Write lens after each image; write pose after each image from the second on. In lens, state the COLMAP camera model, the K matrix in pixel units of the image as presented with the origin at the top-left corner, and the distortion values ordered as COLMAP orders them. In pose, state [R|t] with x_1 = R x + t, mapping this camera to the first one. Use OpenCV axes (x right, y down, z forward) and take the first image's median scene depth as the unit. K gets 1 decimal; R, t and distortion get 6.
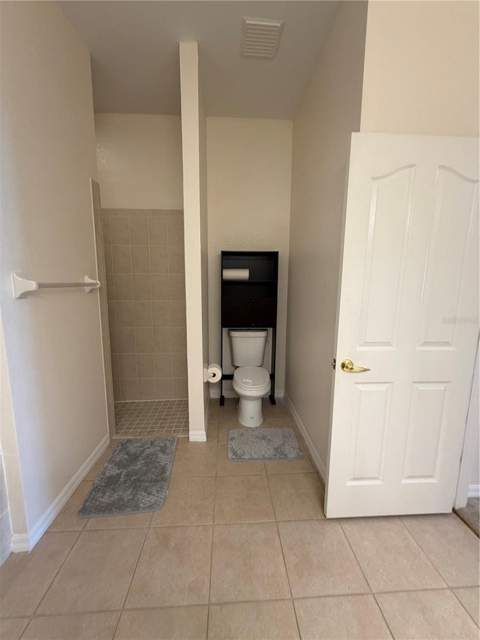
lens RADIAL K [[254.7, 0, 240.8], [0, 254.7, 319.2], [0, 0, 1]] dist [-0.001221, -0.000047]
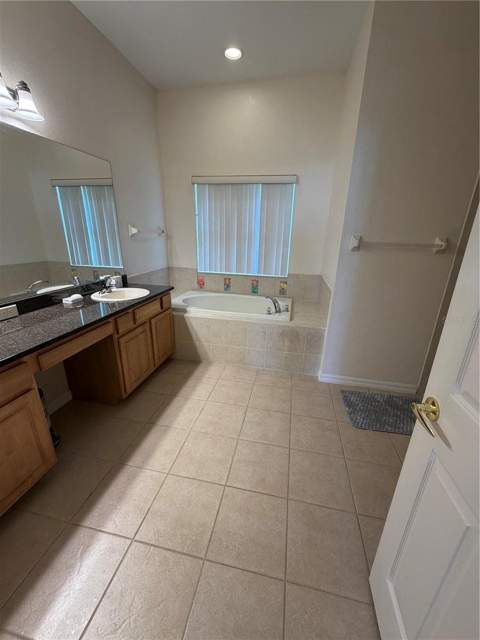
lens RADIAL K [[254.7, 0, 240.8], [0, 254.7, 319.2], [0, 0, 1]] dist [-0.001221, -0.000047]
pose [[-0.254509, 0.299764, -0.919438, 0.705806], [-0.163202, 0.923796, 0.346361, -0.087295], [0.953200, 0.238206, -0.186193, 0.485096]]
